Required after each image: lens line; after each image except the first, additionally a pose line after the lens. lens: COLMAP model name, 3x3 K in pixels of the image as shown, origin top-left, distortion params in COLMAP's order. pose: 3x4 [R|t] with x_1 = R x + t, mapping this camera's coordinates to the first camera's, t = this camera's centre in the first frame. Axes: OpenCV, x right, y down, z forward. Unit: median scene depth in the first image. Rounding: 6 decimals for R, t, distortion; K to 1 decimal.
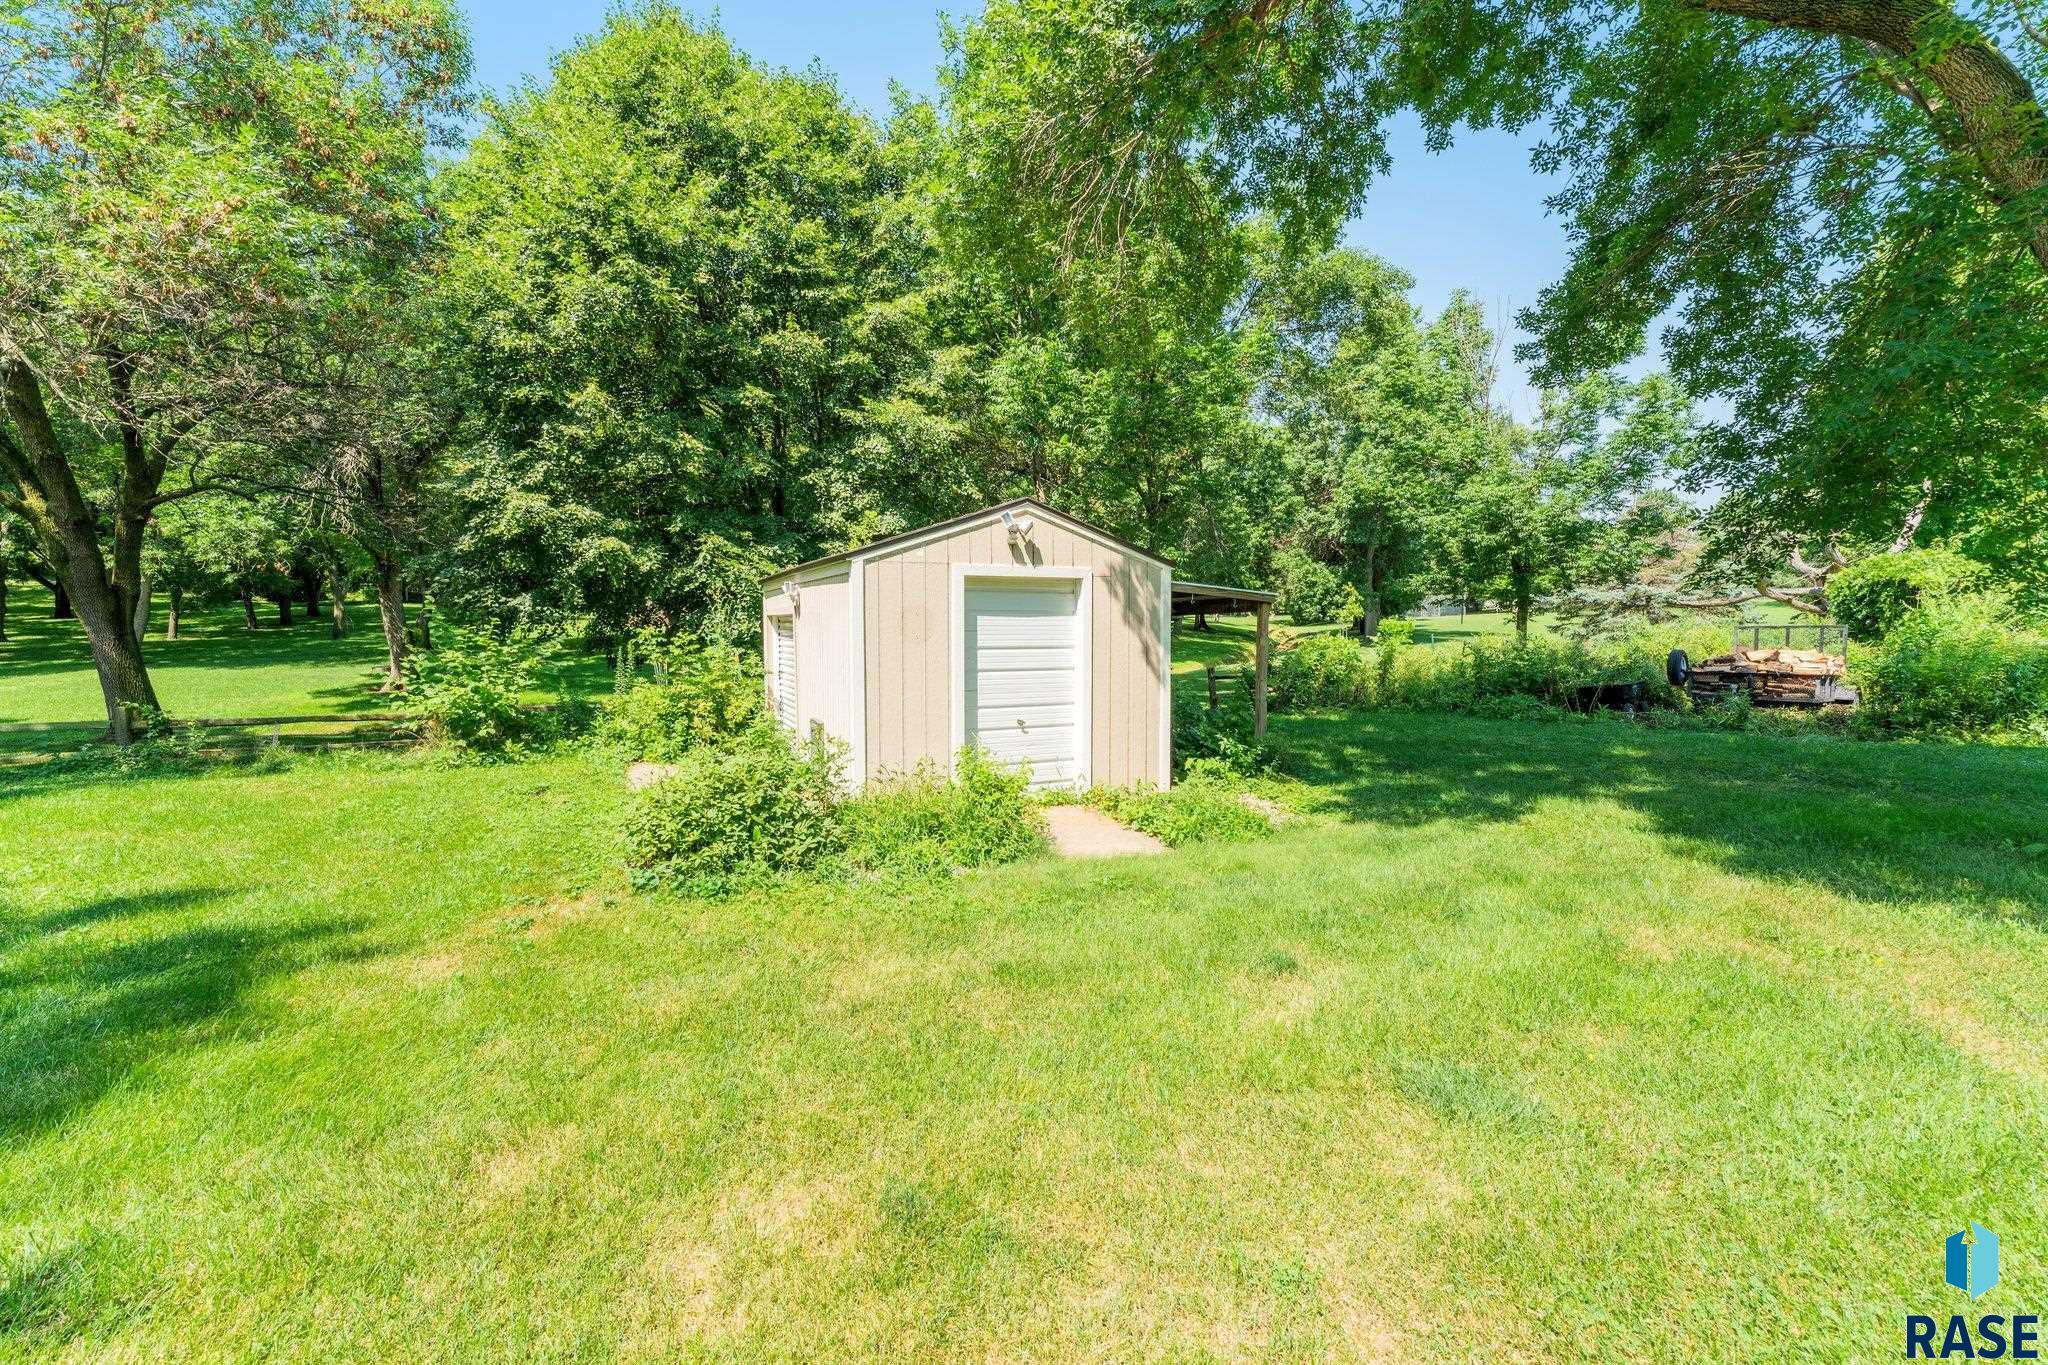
lens RADIAL K [[855.7, 0, 1016.0], [0, 855.7, 636.6], [0, 0, 1]] dist [-0.000132, -0.000108]
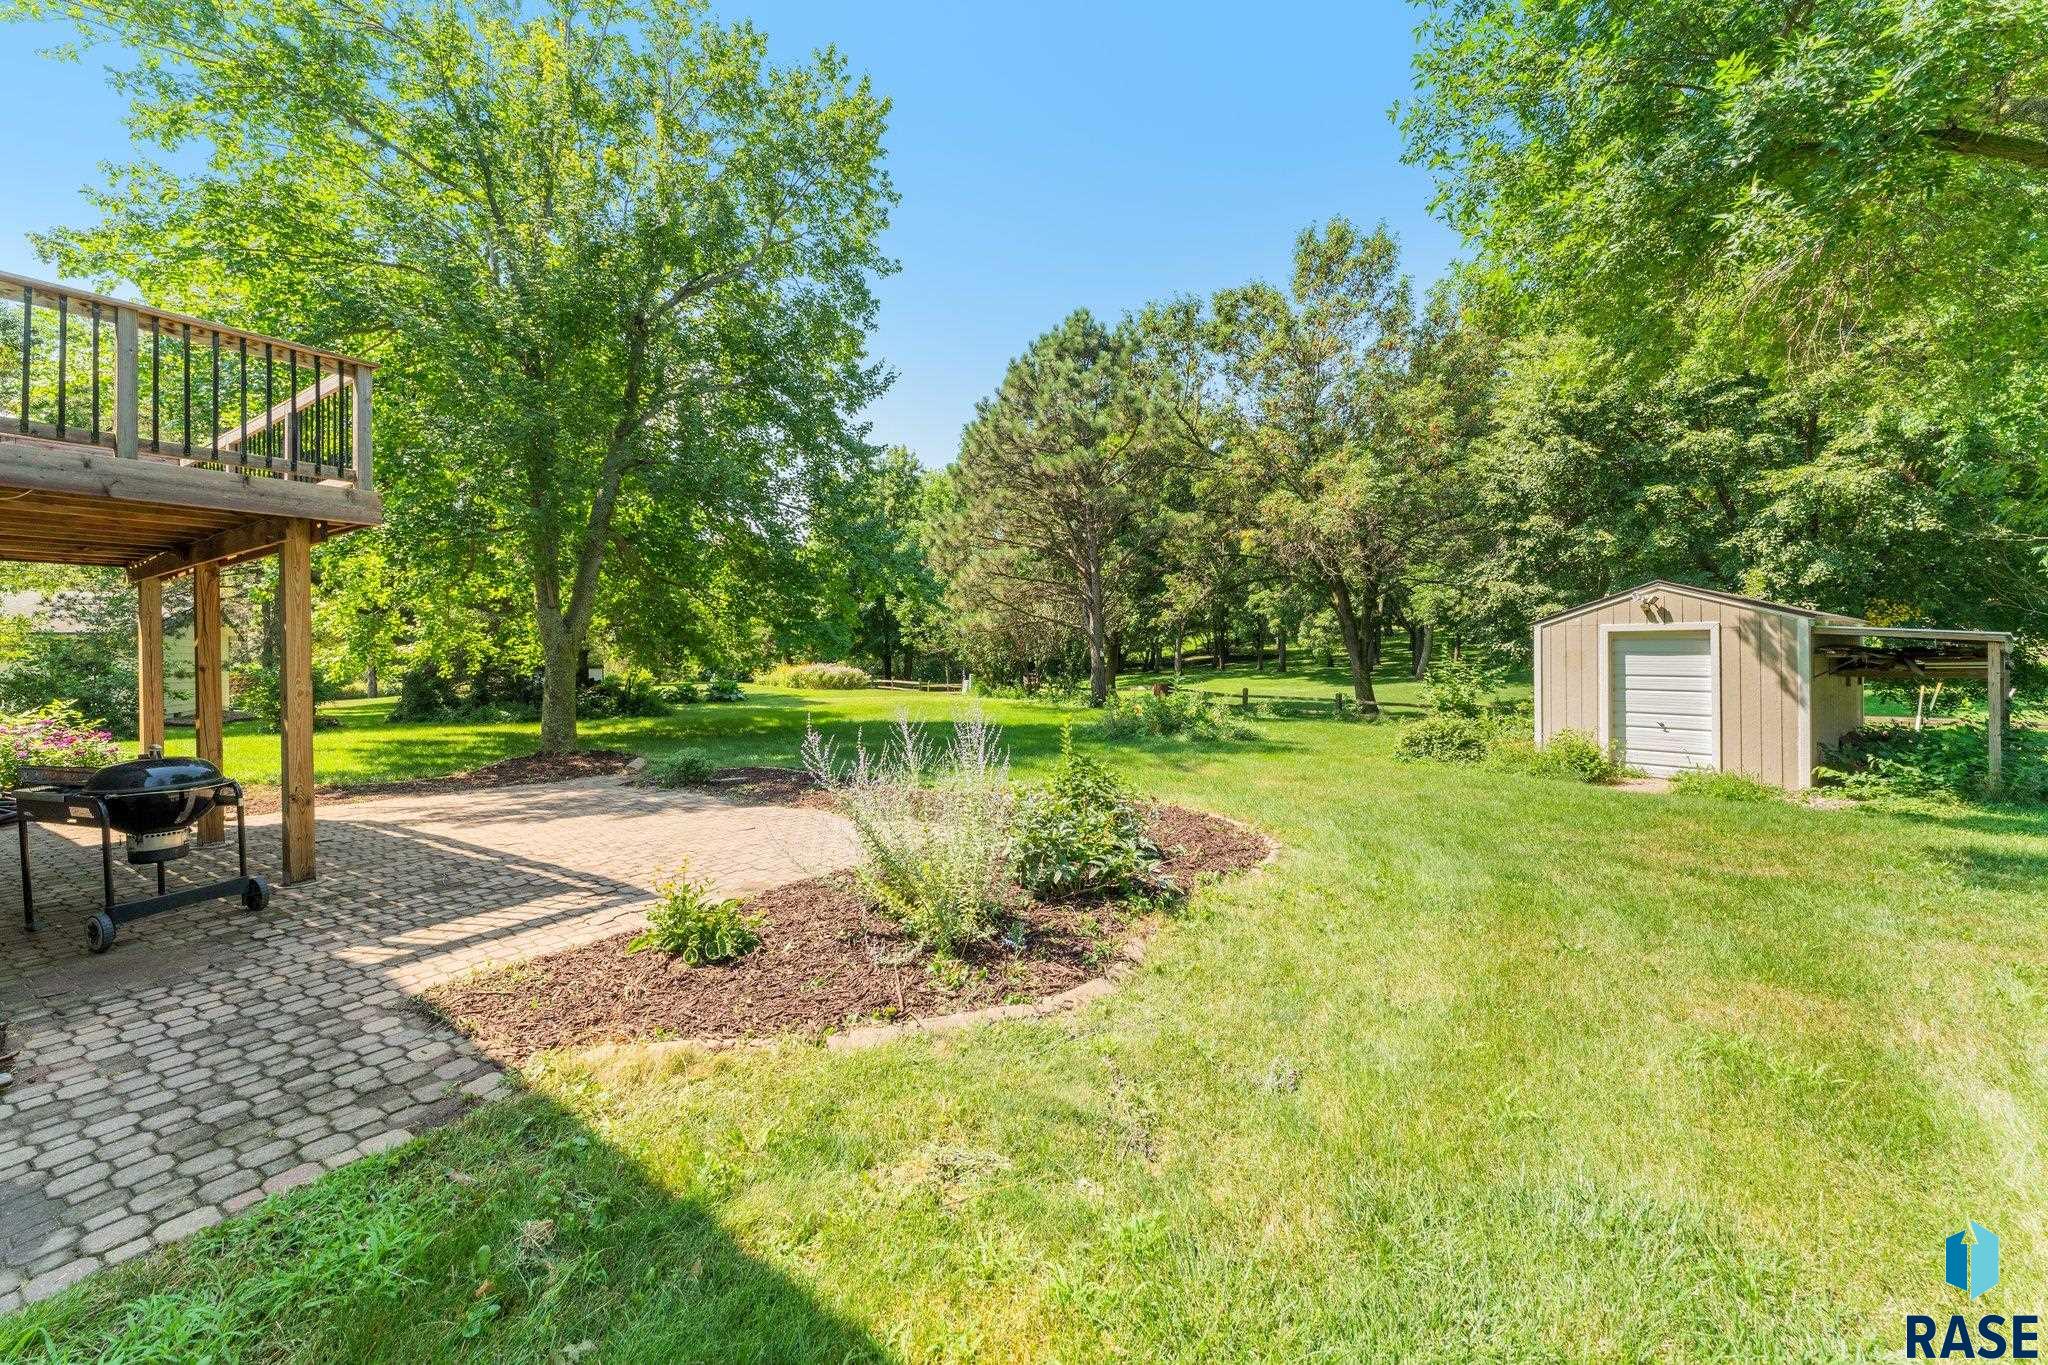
lens RADIAL K [[833.2, 0, 1025.3], [0, 833.2, 658.8], [0, 0, 1]] dist [0.000871, 0.000077]
pose [[0.246519, 0.005838, -0.969120, 0.741503], [-0.012413, 0.999919, 0.002866, -0.005282], [0.969058, 0.011323, 0.246572, -0.308530]]
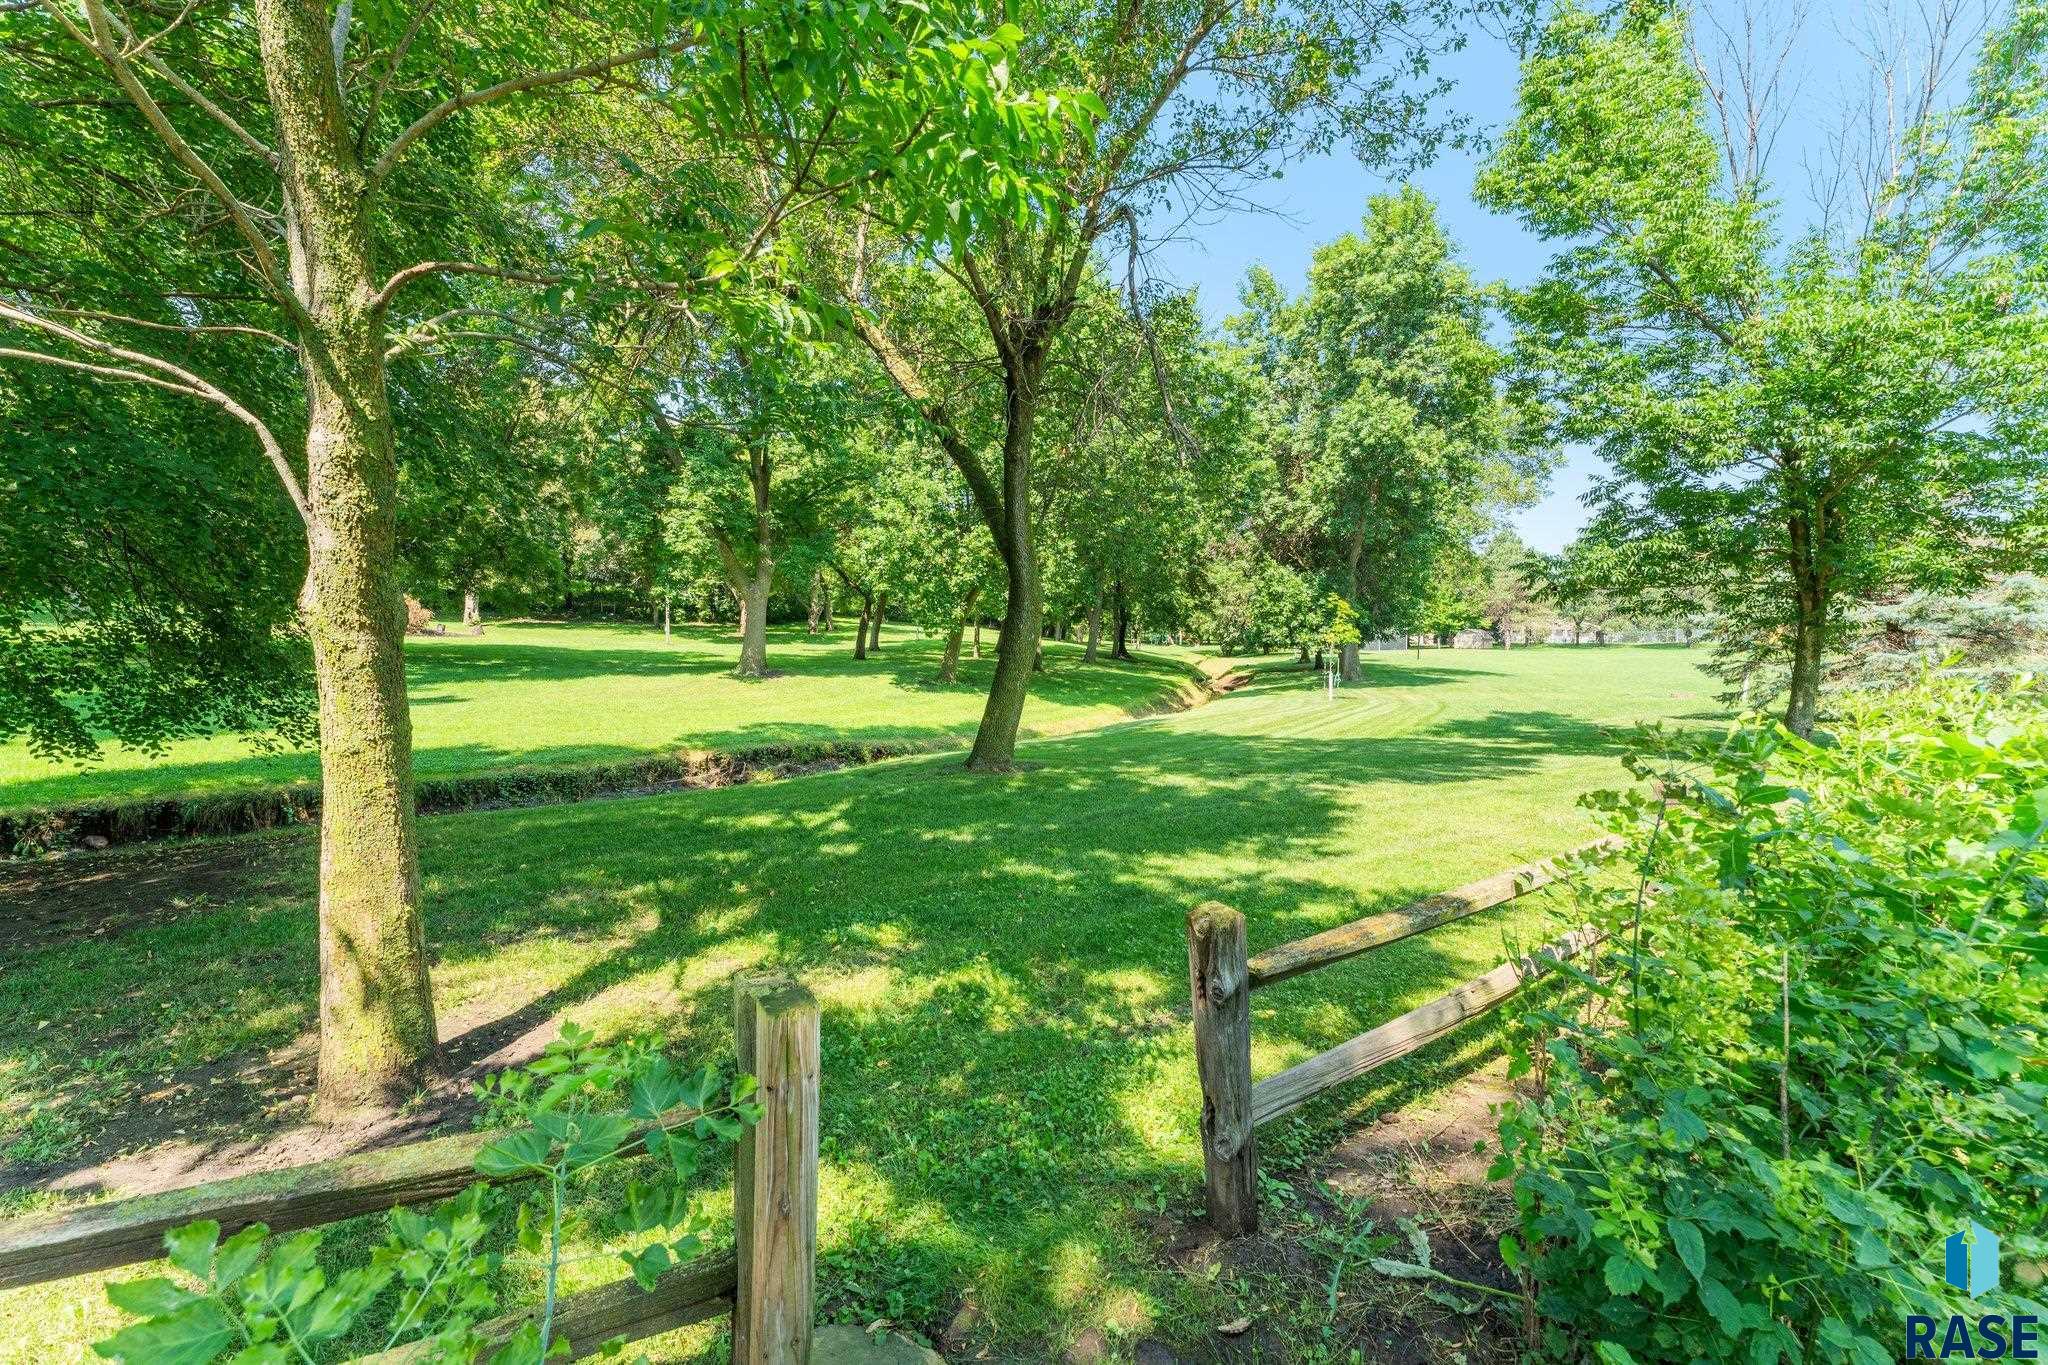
lens RADIAL K [[867.2, 0, 991.0], [0, 867.2, 612.9], [0, 0, 1]] dist [0.000625, -0.000031]
pose [[0.997498, 0.027127, 0.065276, 0.245094], [-0.023343, 0.998040, -0.058057, -0.003586], [-0.066723, 0.056388, 0.996177, 1.152475]]
